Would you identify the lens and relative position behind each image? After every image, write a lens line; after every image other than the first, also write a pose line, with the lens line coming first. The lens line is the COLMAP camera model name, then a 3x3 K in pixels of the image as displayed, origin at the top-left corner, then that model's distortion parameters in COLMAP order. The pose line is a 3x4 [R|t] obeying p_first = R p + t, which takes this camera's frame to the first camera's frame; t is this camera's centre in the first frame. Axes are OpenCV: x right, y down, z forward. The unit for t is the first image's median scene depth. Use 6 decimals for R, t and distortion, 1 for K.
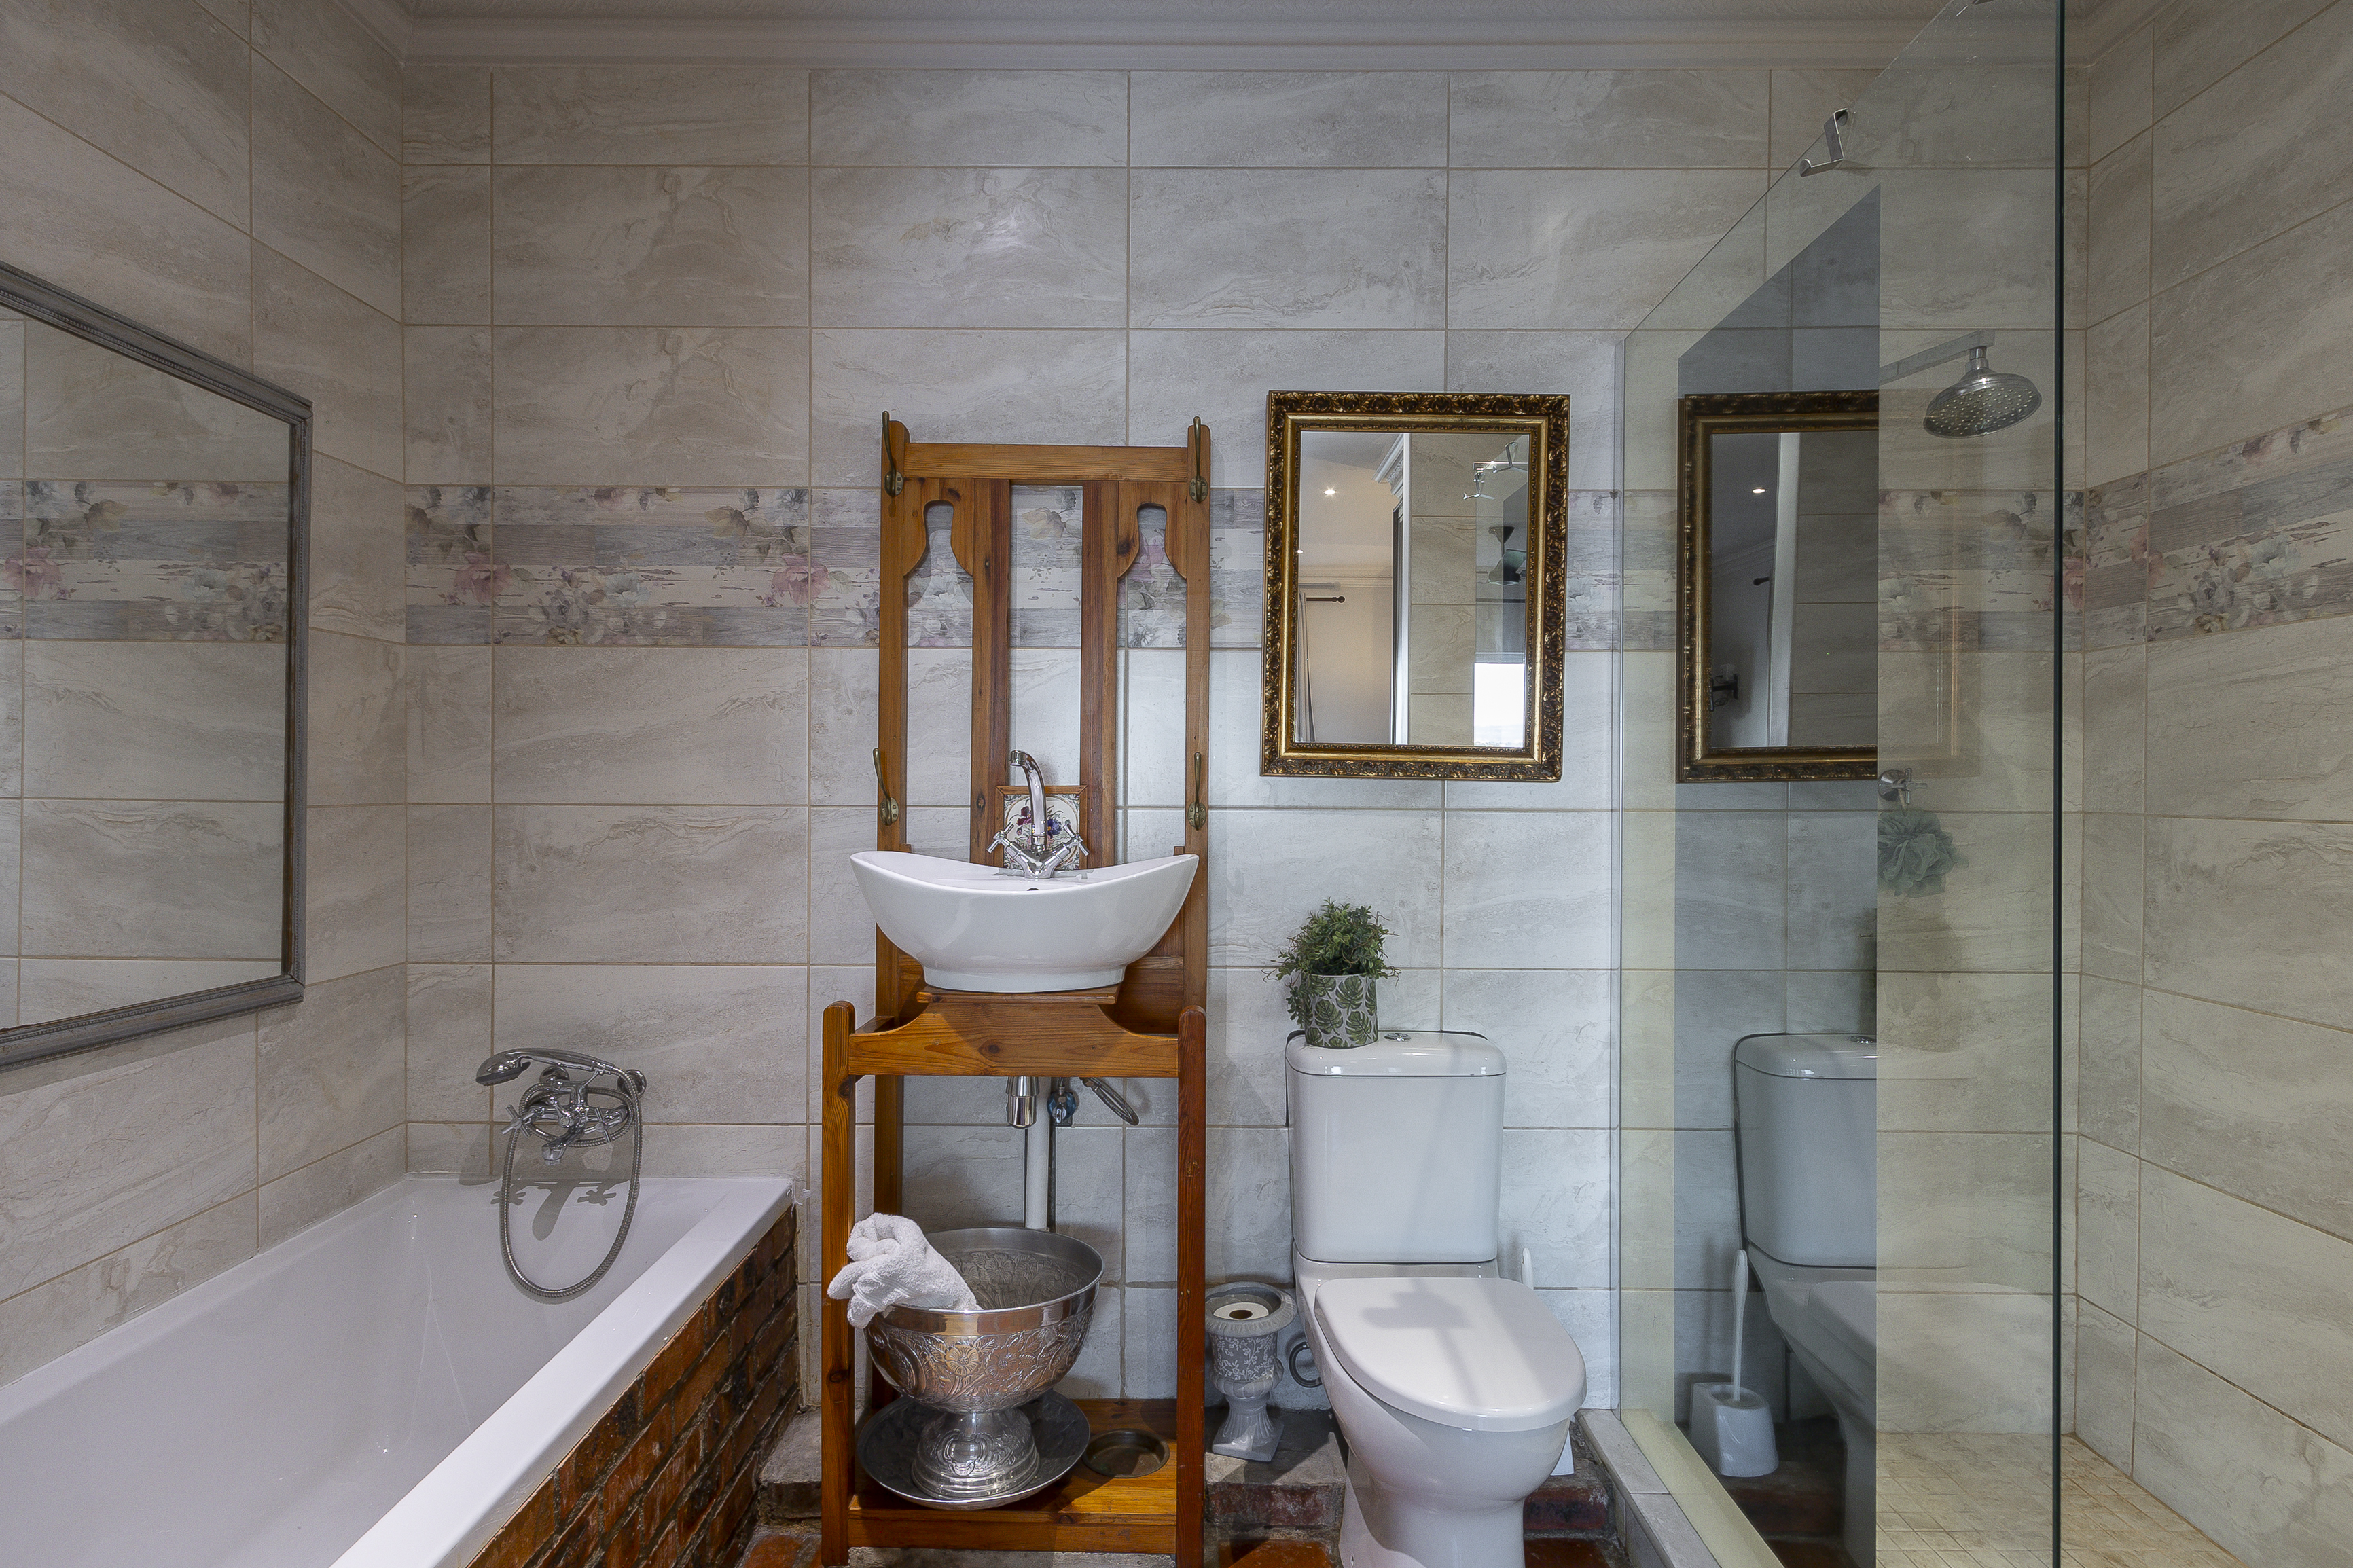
lens RADIAL K [[1263.5, 0, 1173.9], [0, 1263.5, 780.0], [0, 0, 1]] dist [0.019505, -0.003322]
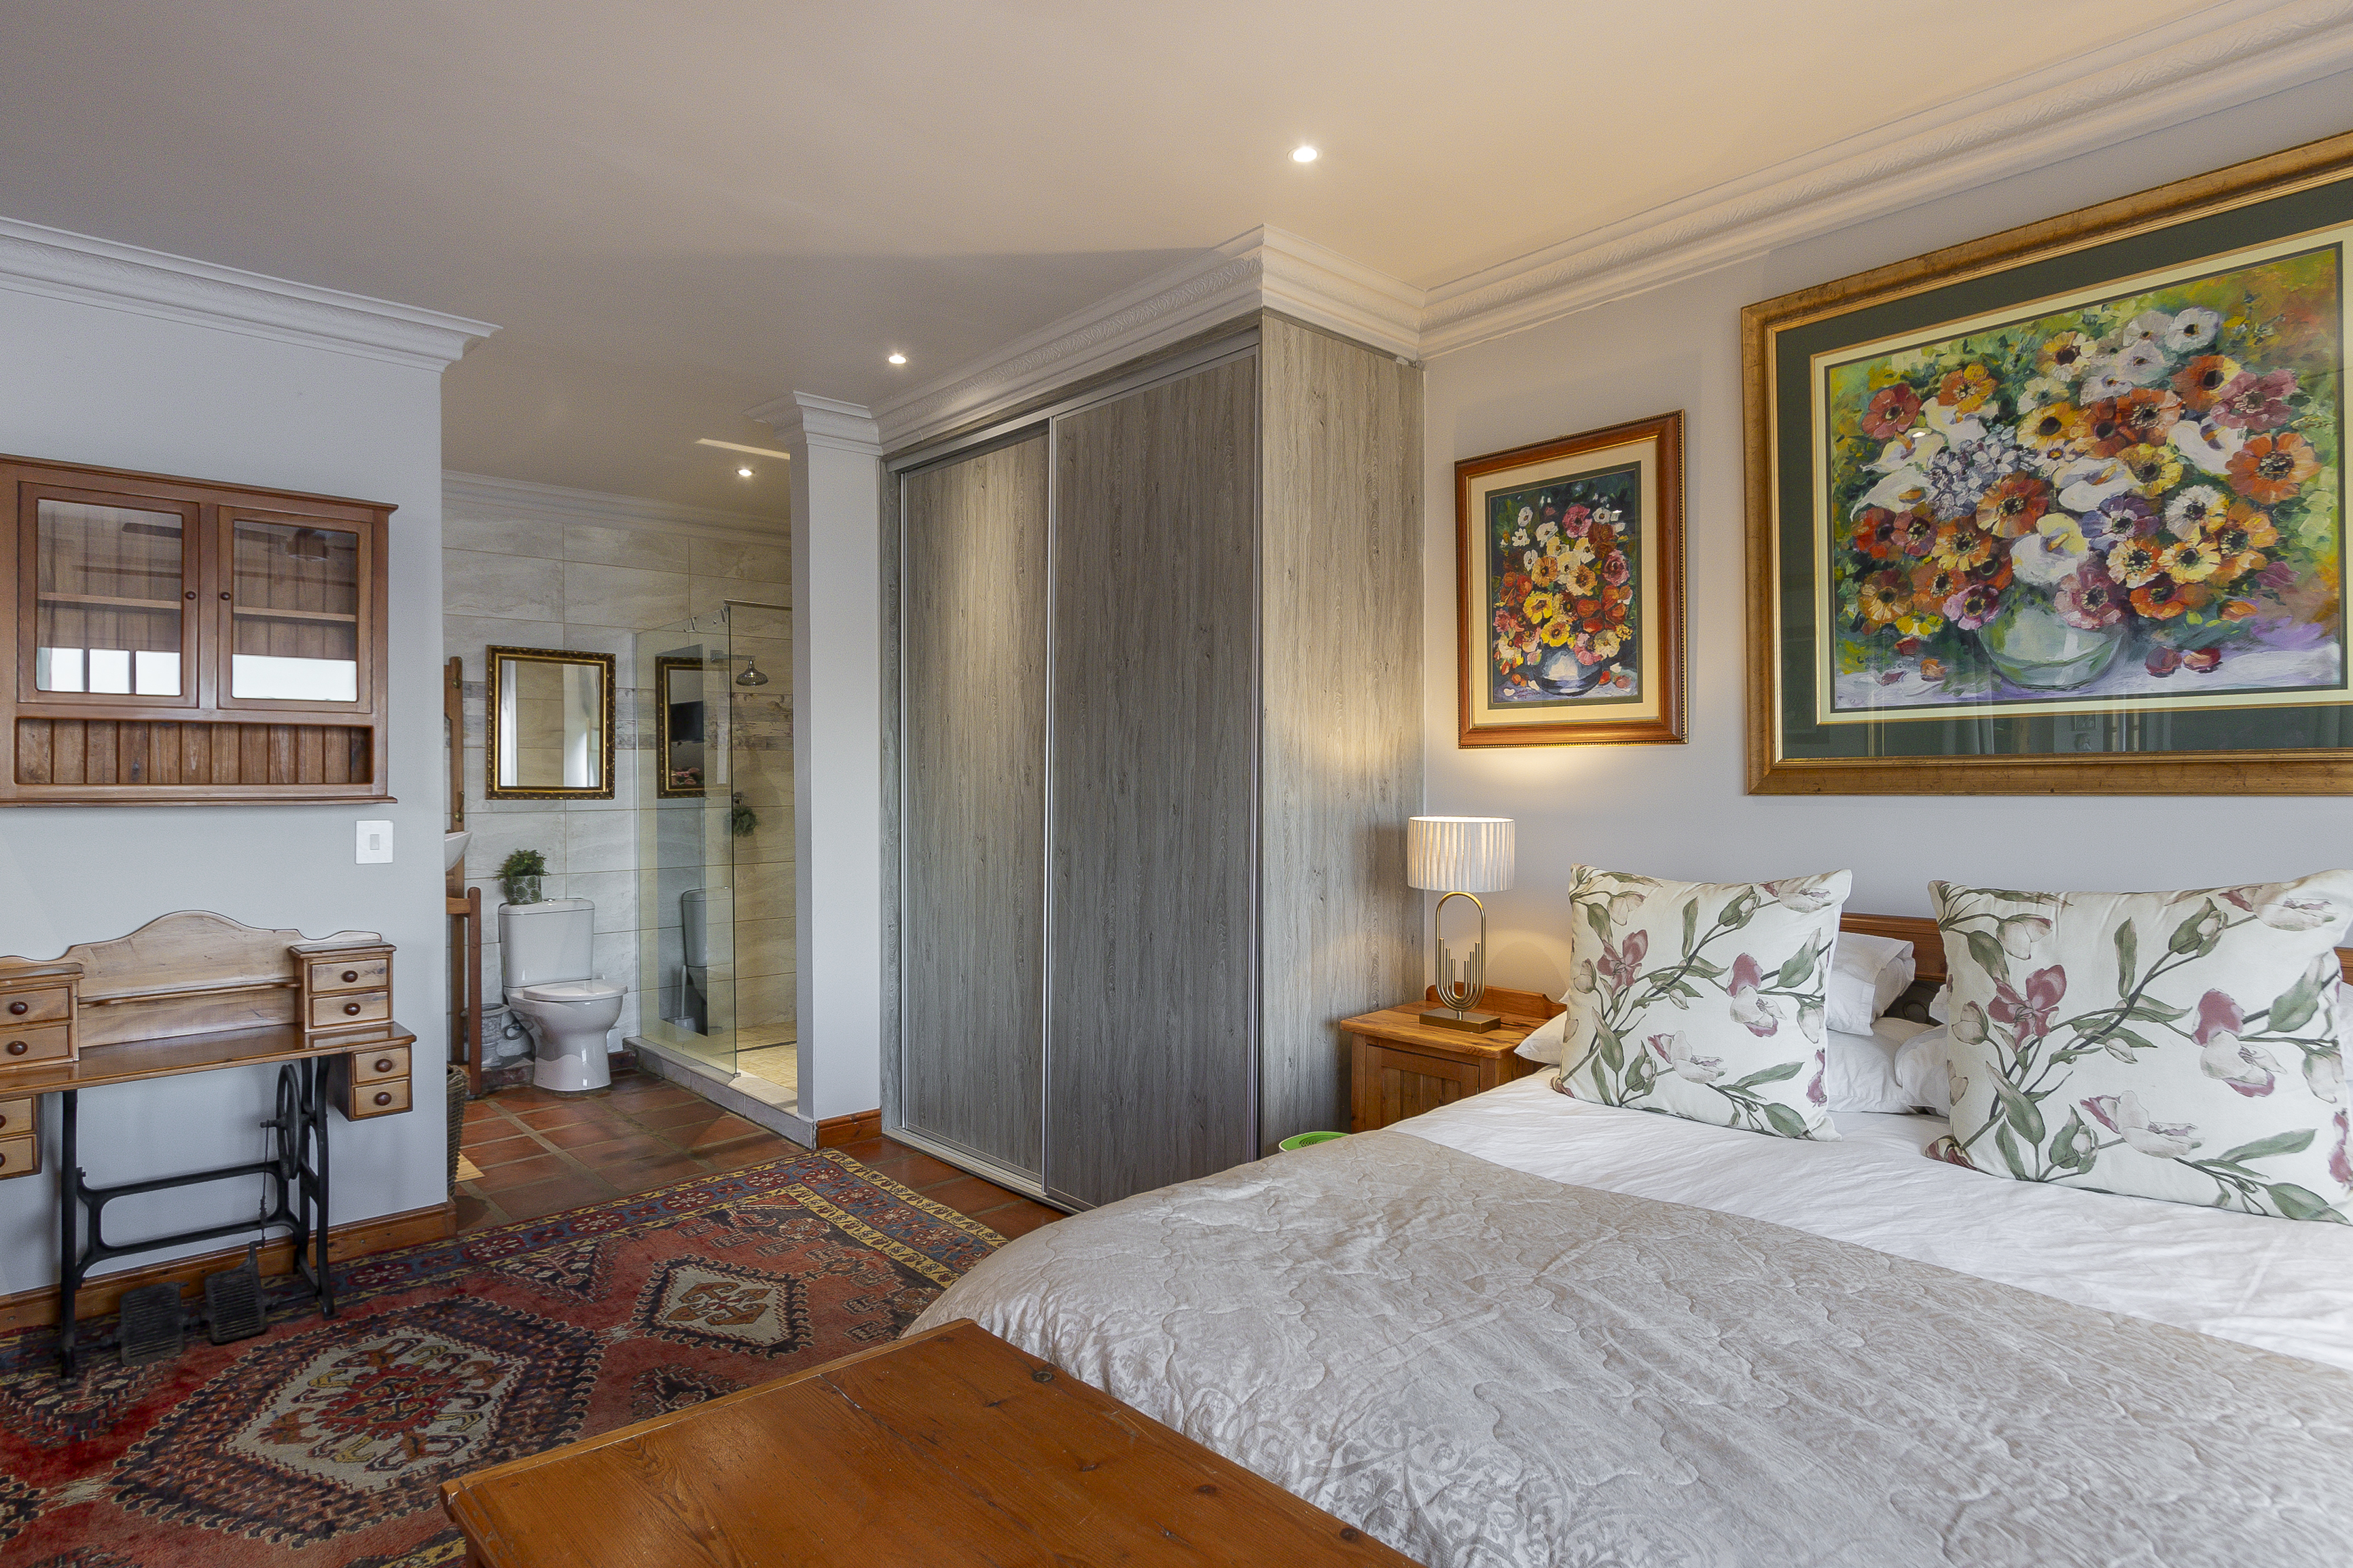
lens RADIAL K [[1263.5, 0, 1171.0], [0, 1263.5, 782.8], [0, 0, 1]] dist [0.019505, -0.003322]
pose [[0.743234, -0.011111, 0.668939, -0.593898], [0.015654, 0.999877, -0.000784, -0.013137], [-0.668848, 0.011055, 0.743317, -1.723875]]
